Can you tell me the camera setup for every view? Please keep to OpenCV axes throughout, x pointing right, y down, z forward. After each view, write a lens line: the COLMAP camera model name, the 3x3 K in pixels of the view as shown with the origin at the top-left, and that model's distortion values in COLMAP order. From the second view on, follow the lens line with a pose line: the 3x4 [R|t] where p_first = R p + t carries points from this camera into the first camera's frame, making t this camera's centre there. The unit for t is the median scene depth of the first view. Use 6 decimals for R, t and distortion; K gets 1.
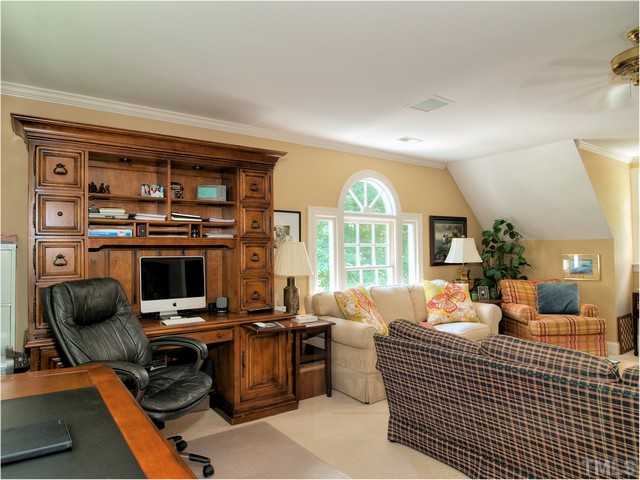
lens RADIAL K [[417.6, 0, 320.0], [0, 417.6, 240.0], [0, 0, 1]] dist [-0.023369, 0.000485]
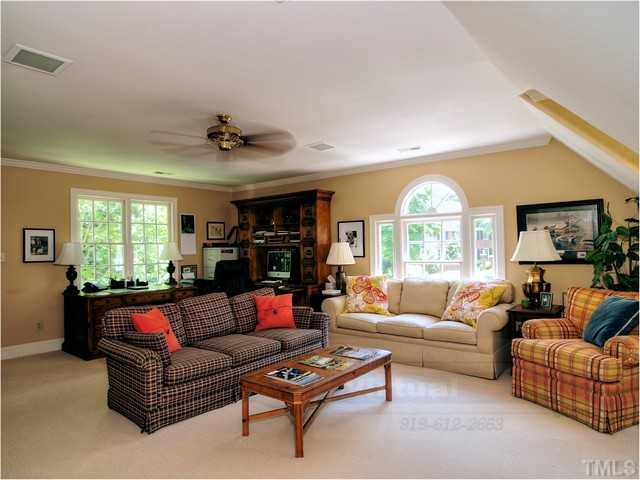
lens RADIAL K [[409.4, 0, 316.8], [0, 409.4, 240.4], [0, 0, 1]] dist [-0.022414, 0.000011]
pose [[0.264394, -0.012321, -0.964336, 1.393850], [0.046154, 0.998934, -0.000109, -0.007226], [0.963310, -0.044480, 0.264681, 0.529524]]
